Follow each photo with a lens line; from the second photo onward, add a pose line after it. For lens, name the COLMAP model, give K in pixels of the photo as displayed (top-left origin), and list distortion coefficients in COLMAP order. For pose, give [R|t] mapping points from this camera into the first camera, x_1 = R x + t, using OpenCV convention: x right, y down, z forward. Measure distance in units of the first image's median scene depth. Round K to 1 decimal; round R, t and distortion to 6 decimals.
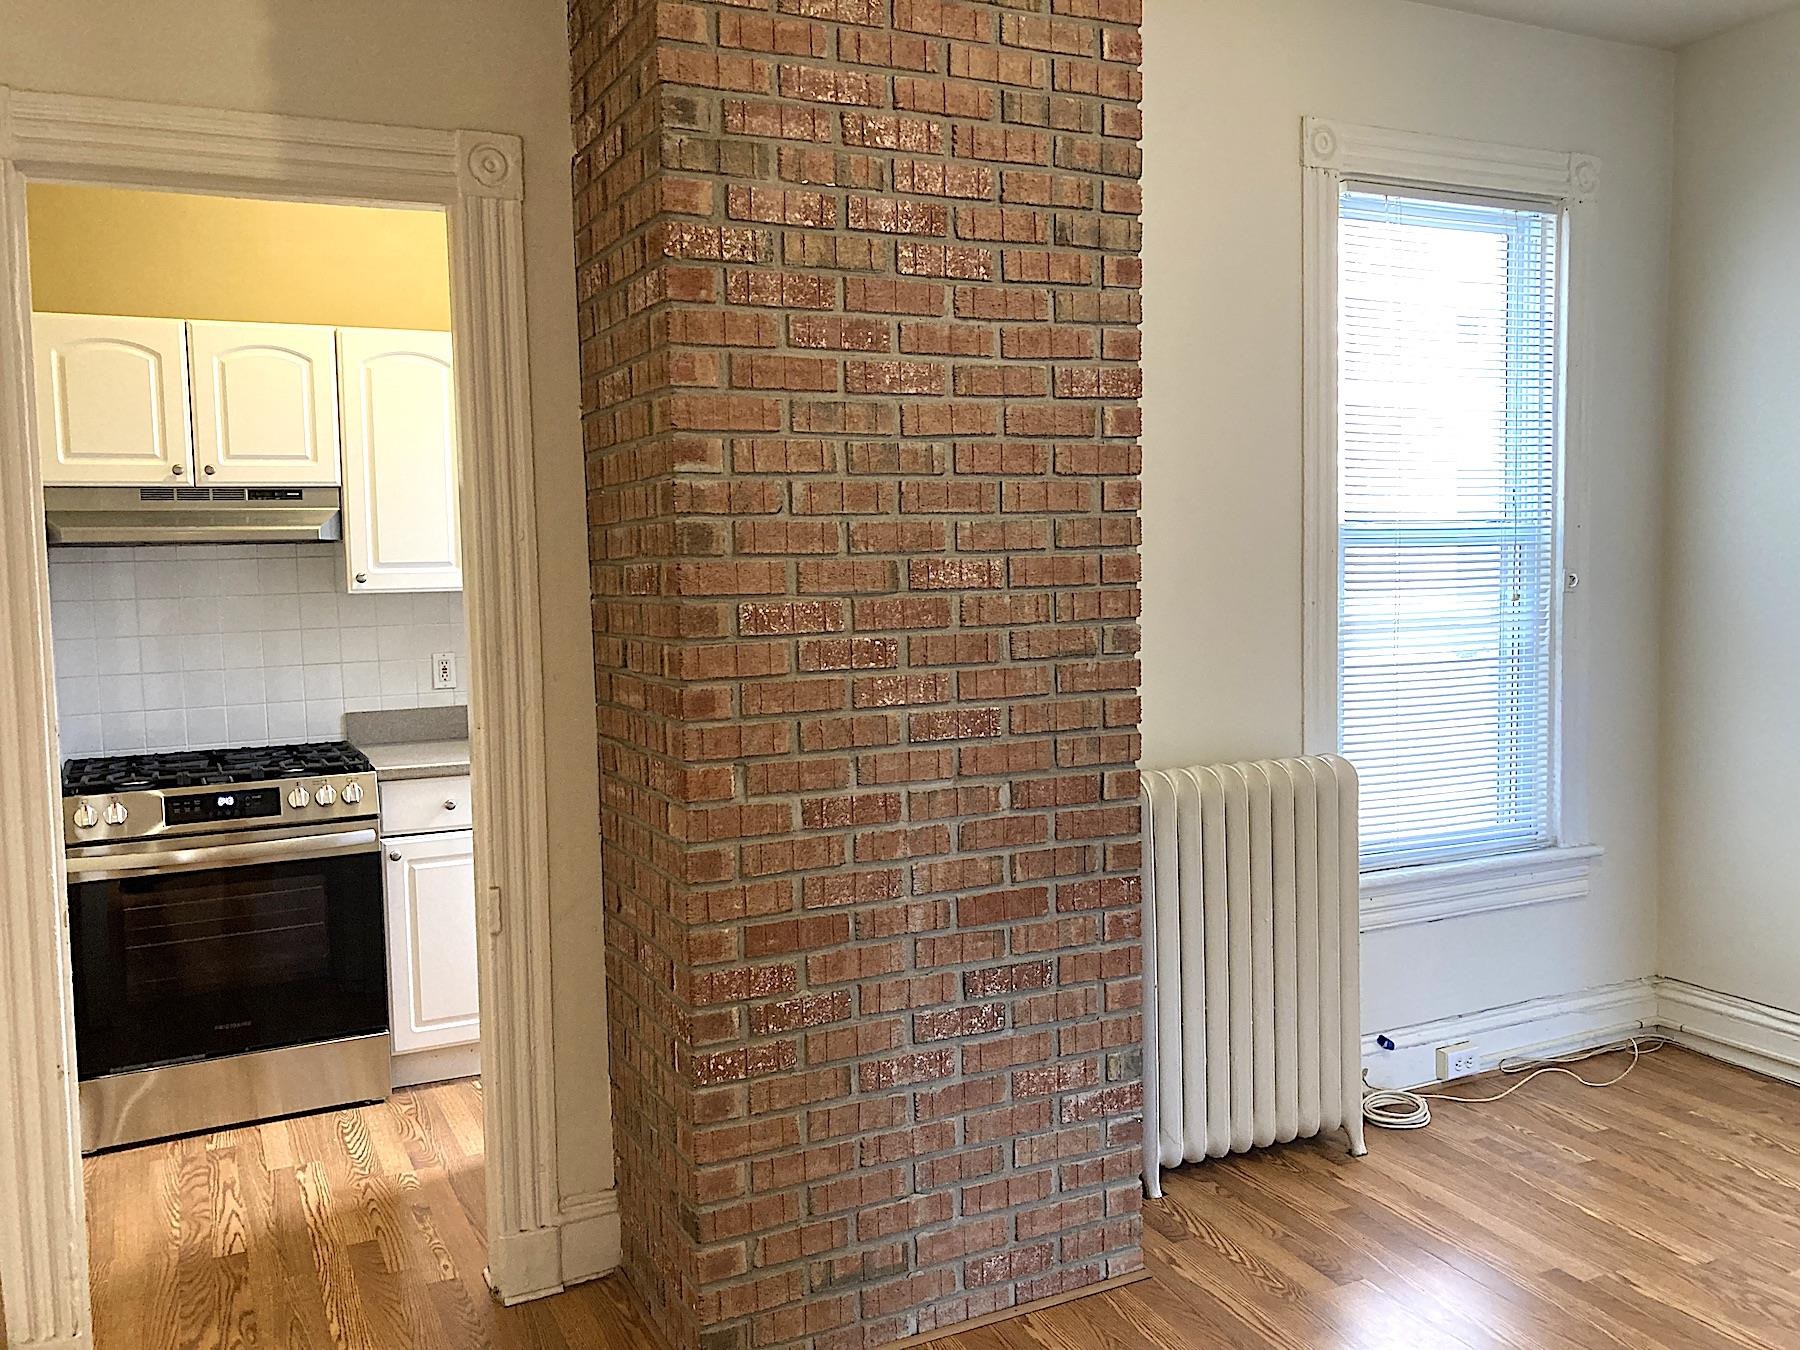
lens RADIAL K [[1521.3, 0, 900.0], [0, 1521.3, 675.0], [0, 0, 1]] dist [0.080101, -0.001854]
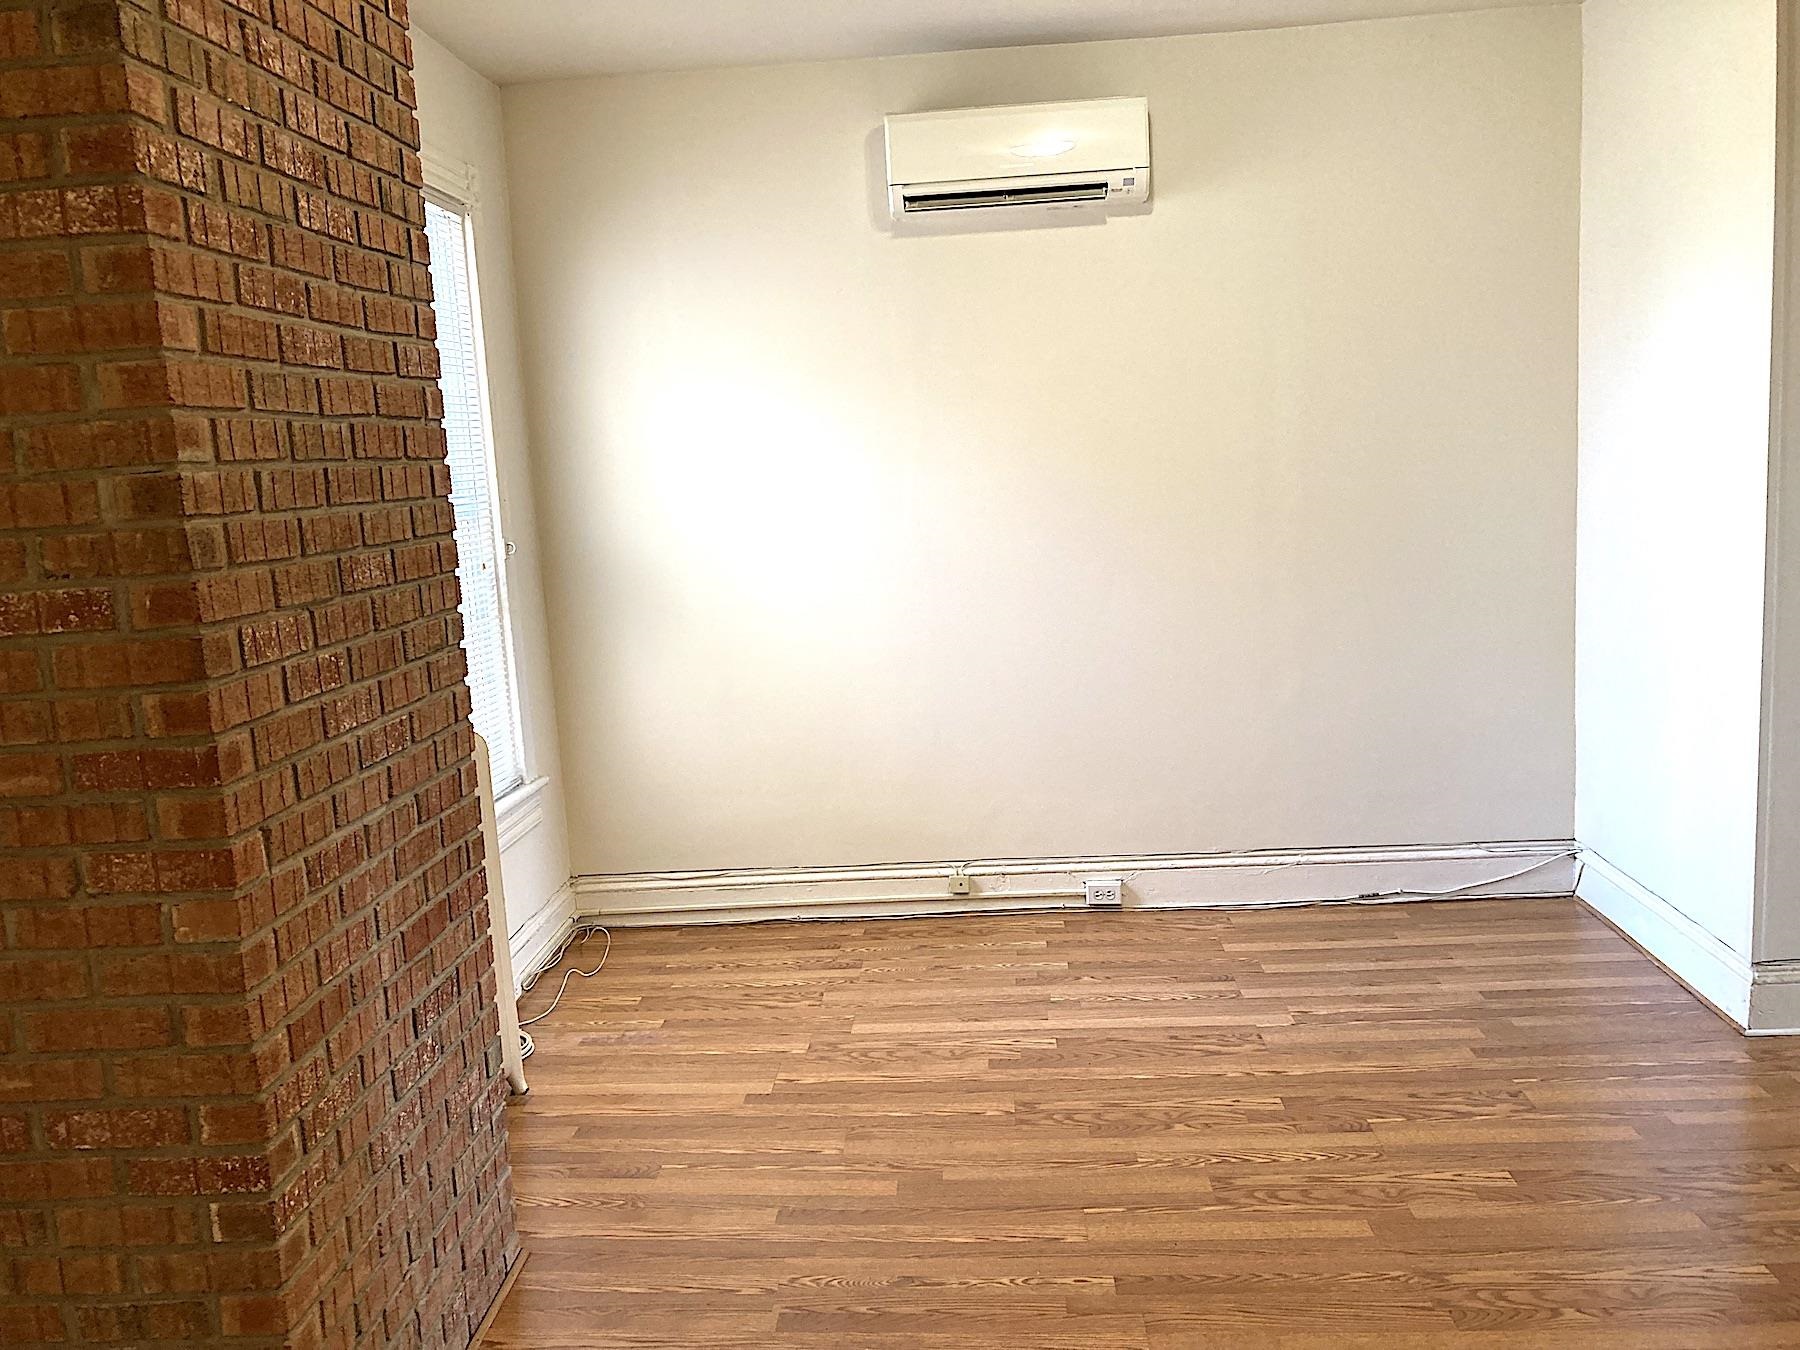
lens RADIAL K [[1499.8, 0, 939.1], [0, 1499.8, 664.9], [0, 0, 1]] dist [0.036525, 0.014007]
pose [[0.491322, -0.126848, 0.861692, -0.596834], [0.113405, 0.990233, 0.081108, -0.049506], [-0.863564, 0.057870, 0.500908, 0.290979]]
